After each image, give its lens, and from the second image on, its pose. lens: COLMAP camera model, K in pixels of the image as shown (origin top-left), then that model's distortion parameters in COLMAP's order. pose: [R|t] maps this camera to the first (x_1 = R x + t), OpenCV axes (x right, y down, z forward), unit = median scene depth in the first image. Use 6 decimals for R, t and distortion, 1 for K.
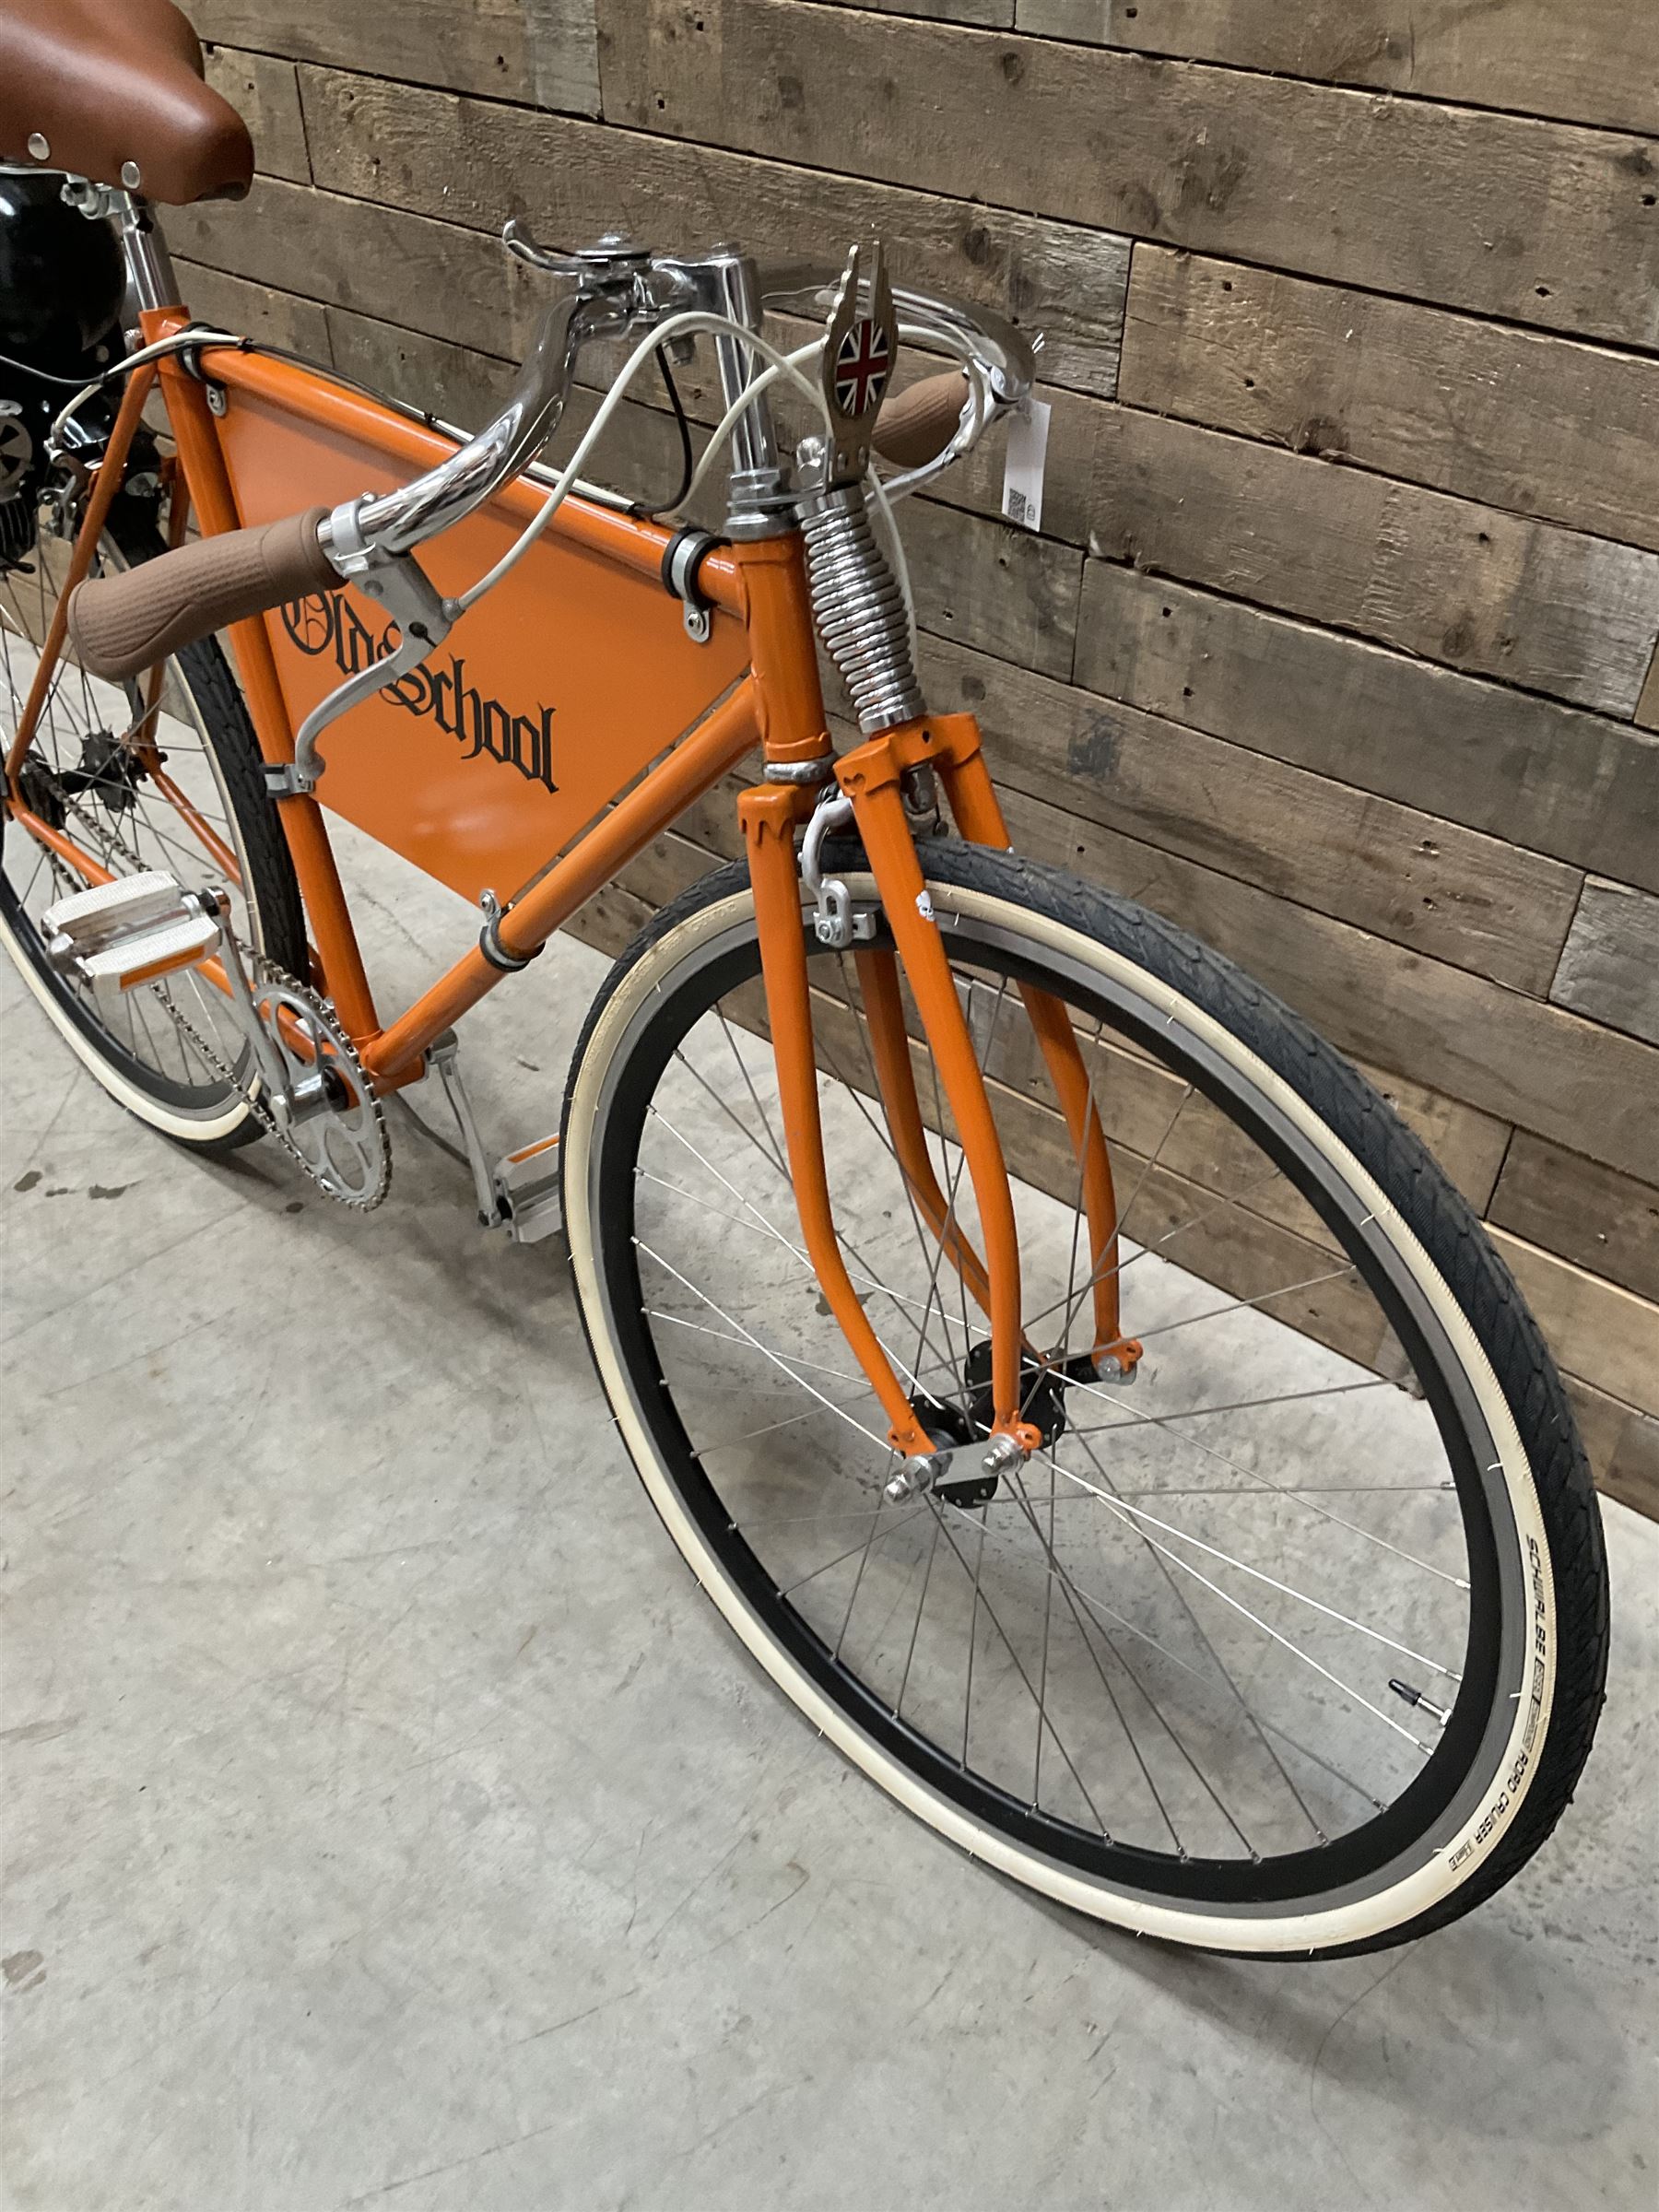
lens RADIAL K [[1843.8, 0, 827.3], [0, 1843.8, 1102.1], [0, 0, 1]] dist [0.047592, -0.096120]
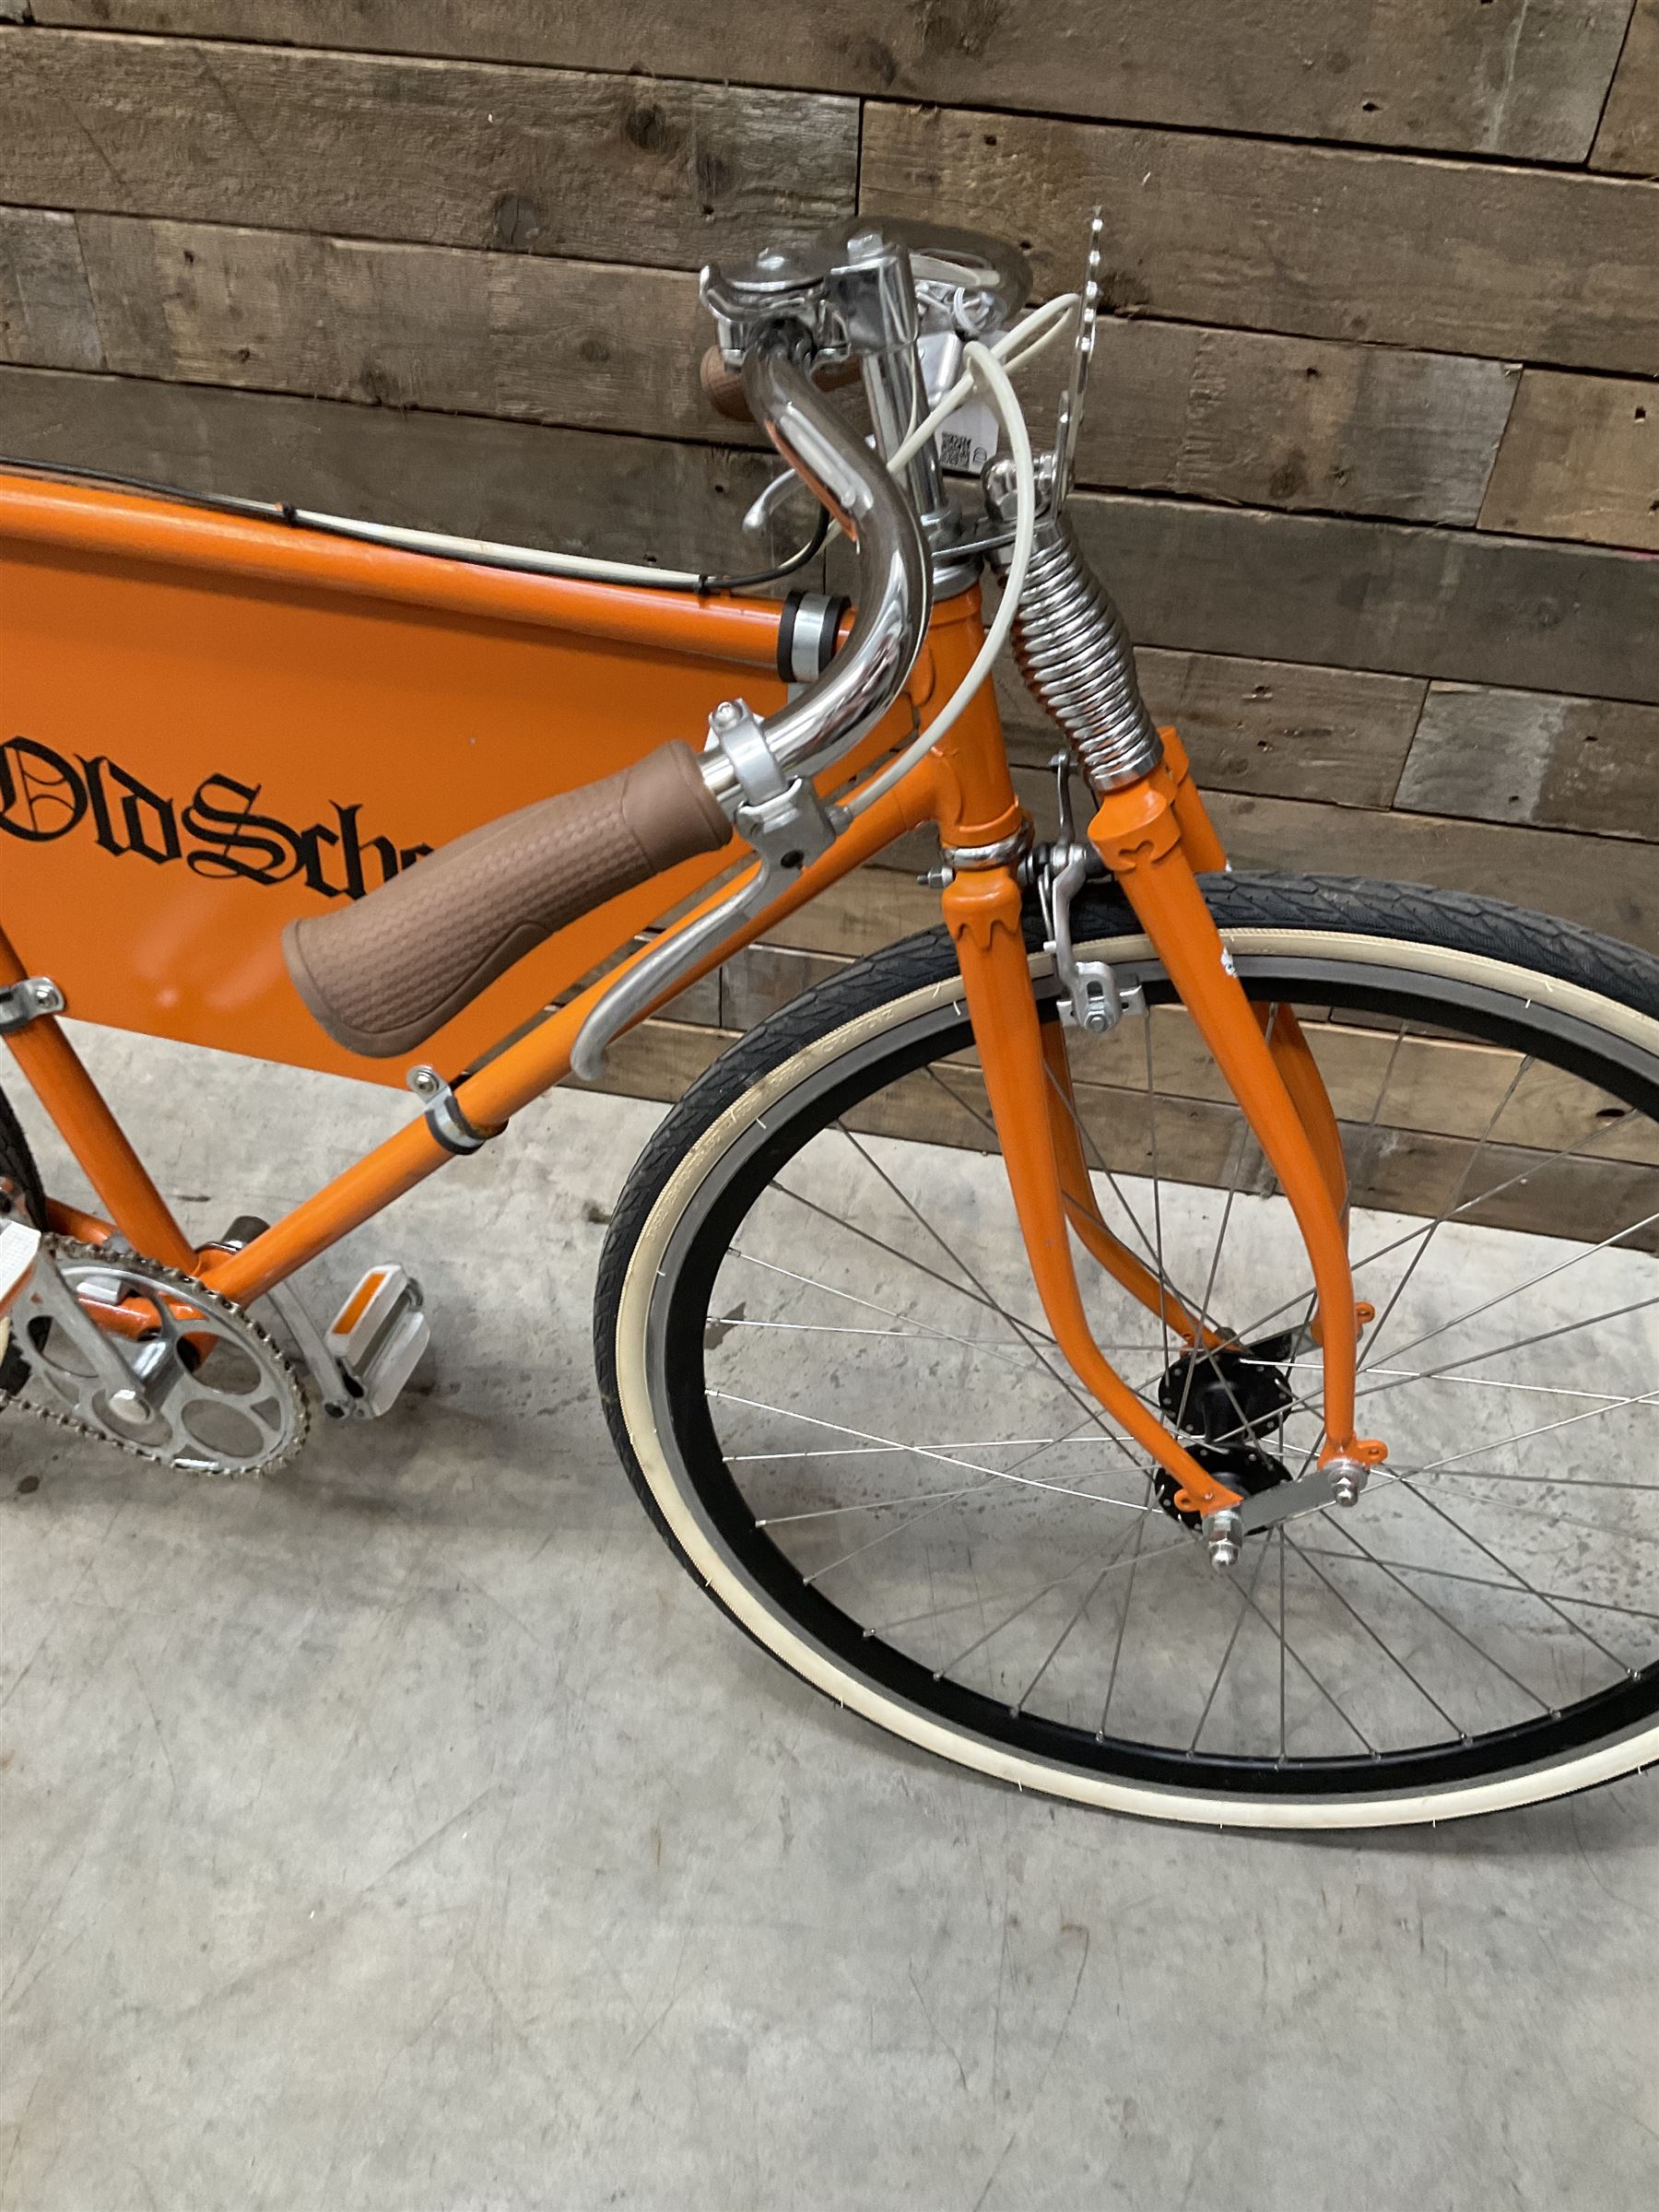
lens RADIAL K [[1843.8, 0, 823.0], [0, 1843.8, 1106.5], [0, 0, 1]] dist [0.047592, -0.096120]
pose [[0.860642, -0.346991, 0.372684, -0.330727], [0.301193, 0.937016, 0.176871, -0.184016], [-0.410584, -0.039972, 0.910946, 0.205589]]
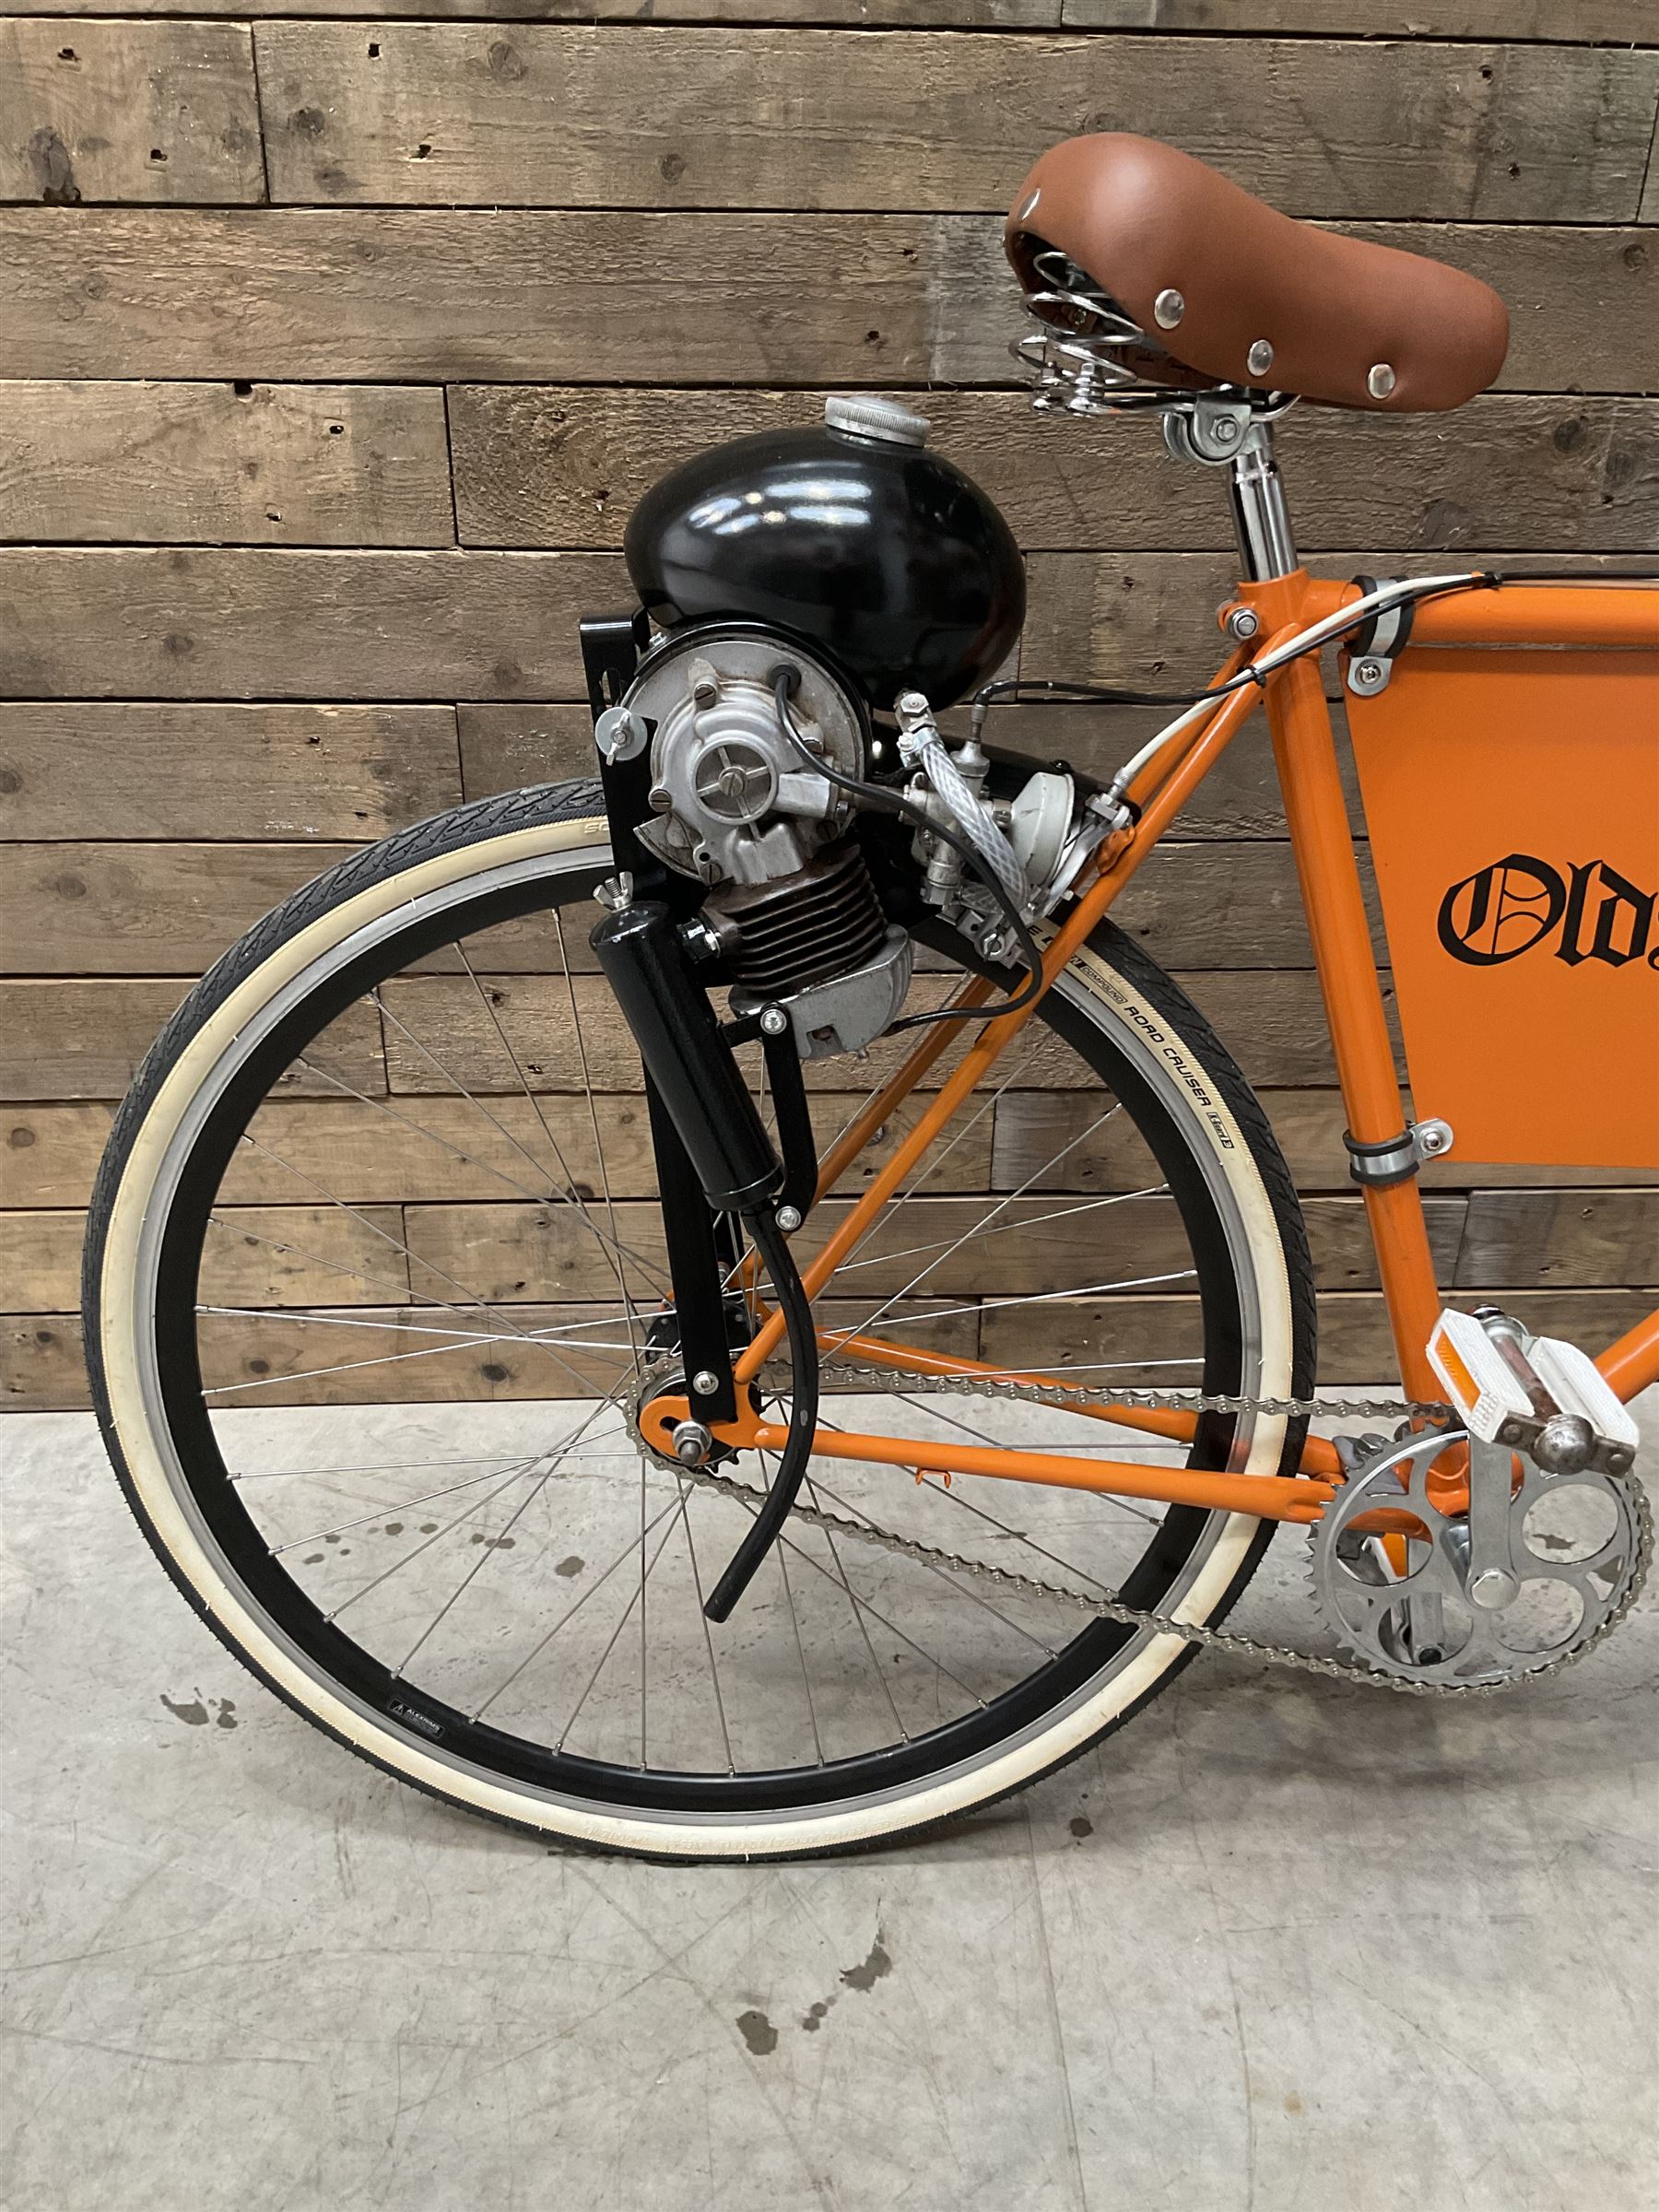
lens RADIAL K [[1843.8, 0, 821.2], [0, 1843.8, 1102.3], [0, 0, 1]] dist [0.047592, -0.096120]
pose [[0.715958, -0.308707, 0.626182, -0.999175], [0.430841, 0.901131, -0.048355, -0.279217], [-0.549345, 0.304405, 0.778176, 0.587123]]
